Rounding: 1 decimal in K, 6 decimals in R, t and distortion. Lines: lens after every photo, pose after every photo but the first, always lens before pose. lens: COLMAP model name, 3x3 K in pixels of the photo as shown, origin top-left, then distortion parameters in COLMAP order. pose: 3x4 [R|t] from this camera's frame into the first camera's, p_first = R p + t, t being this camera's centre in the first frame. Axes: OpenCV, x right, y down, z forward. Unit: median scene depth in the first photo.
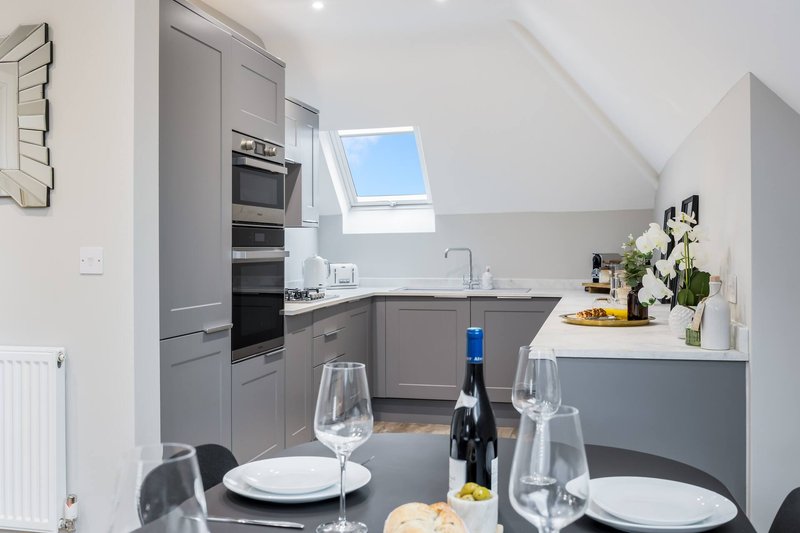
lens RADIAL K [[804.8, 0, 406.5], [0, 804.8, 249.9], [0, 0, 1]] dist [-0.019248, 0.000000]
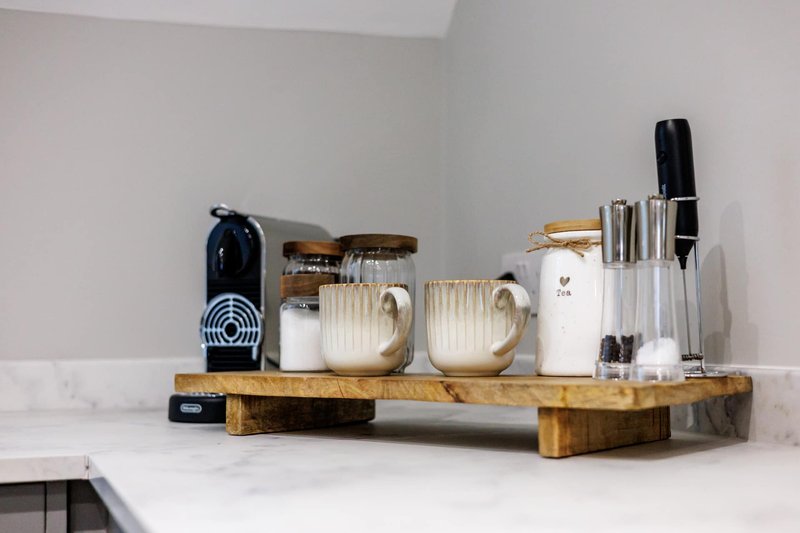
lens RADIAL K [[1133.7, 0, 400.1], [0, 1133.7, 264.5], [0, 0, 1]] dist [0.015809, 0.000000]
pose [[0.832893, 0.028508, 0.552699, 0.131390], [0.006718, 0.998078, -0.061605, 0.034252], [-0.553393, 0.055024, 0.831101, 0.804187]]
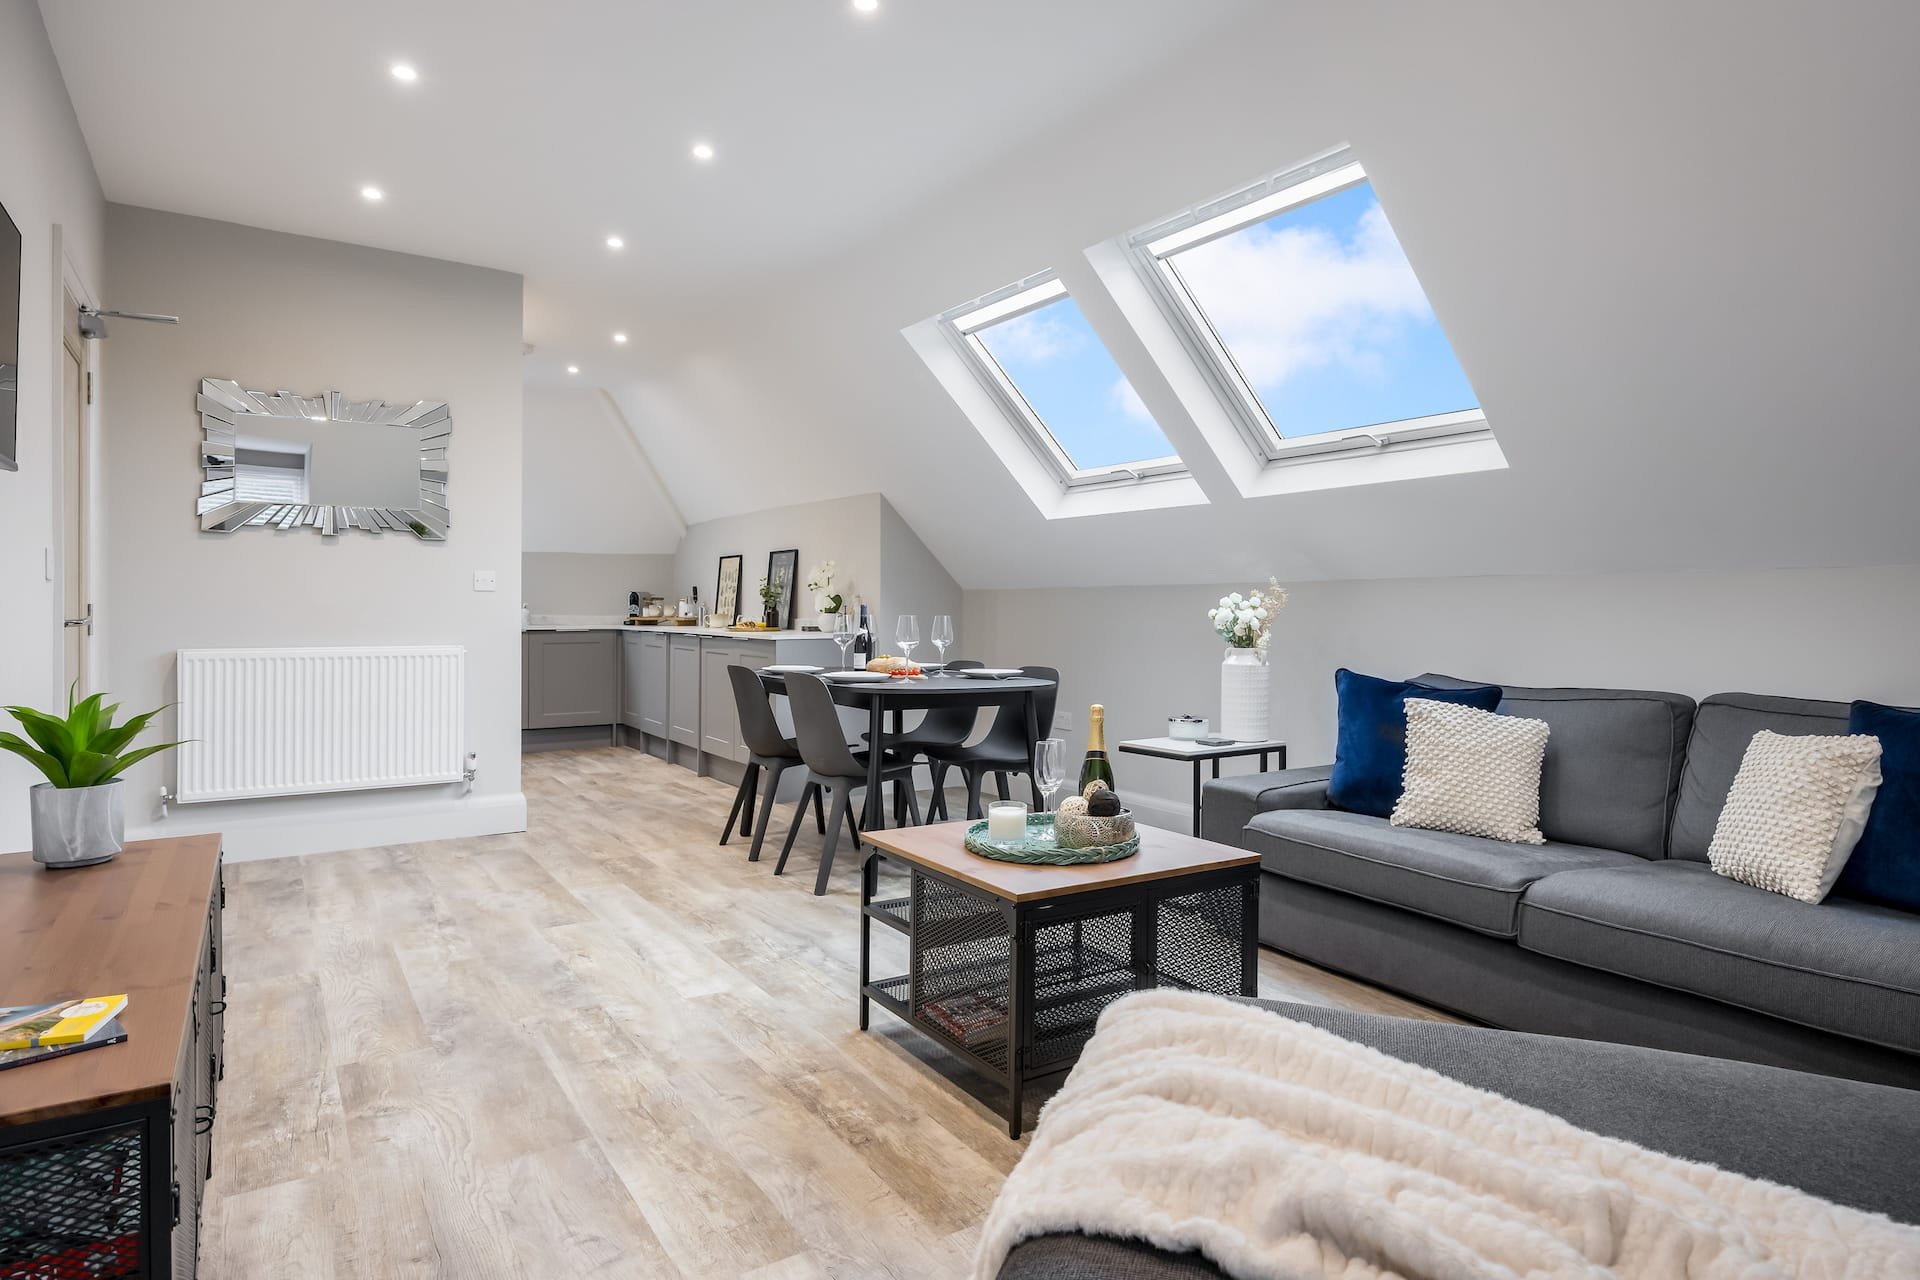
lens RADIAL K [[1101.9, 0, 1023.3], [0, 1101.9, 615.8], [0, 0, 1]] dist [-0.005119, 0.002137]
pose [[0.662218, -0.000903, 0.749311, -0.597928], [-0.004527, 0.999976, 0.005207, 0.029447], [-0.749298, -0.006840, 0.662198, -0.469588]]
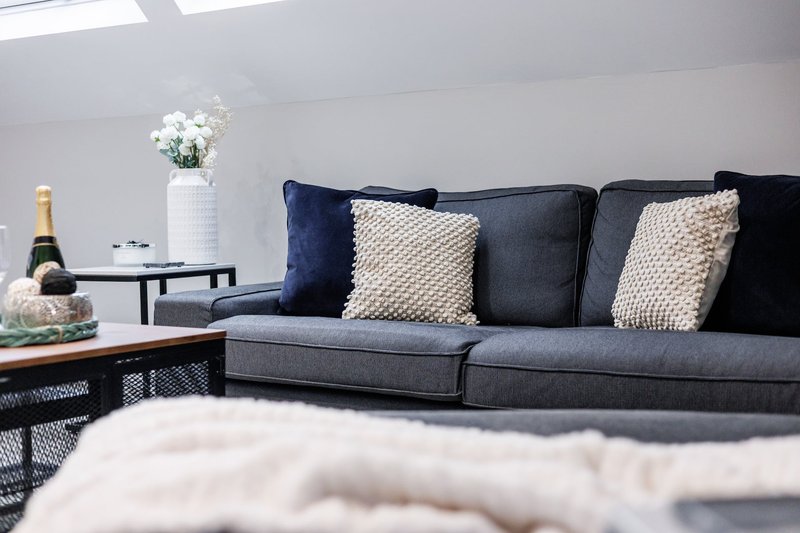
lens RADIAL K [[1133.7, 0, 405.5], [0, 1133.7, 271.6], [0, 0, 1]] dist [0.015809, 0.000000]
pose [[0.314457, -0.057016, 0.947558, -0.604019], [0.014123, 0.998365, 0.055387, 0.085046], [-0.949167, -0.004035, 0.314748, -0.455608]]
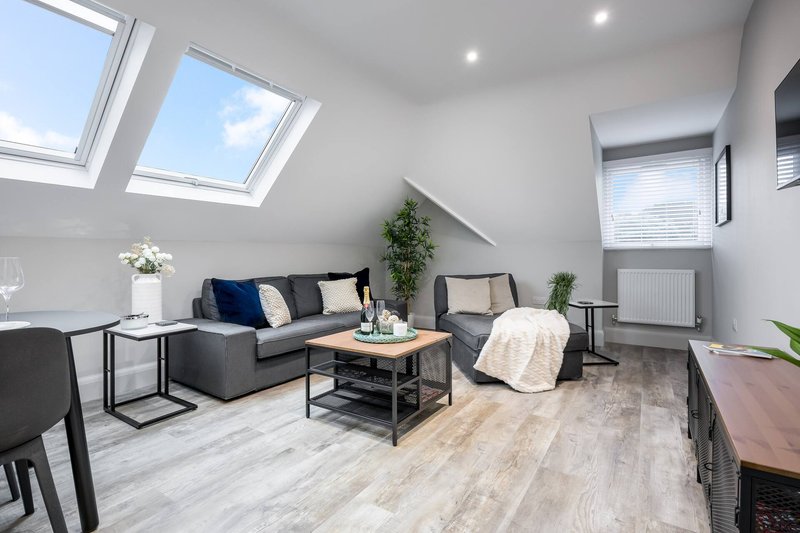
lens RADIAL K [[377.7, 0, 397.7], [0, 377.7, 254.7], [0, 0, 1]] dist [-0.007431, -0.000621]
pose [[-0.939455, 0.010478, 0.342511, -0.395470], [0.009369, 0.999944, -0.004892, 0.035548], [-0.342543, -0.001387, -0.939501, 0.284191]]
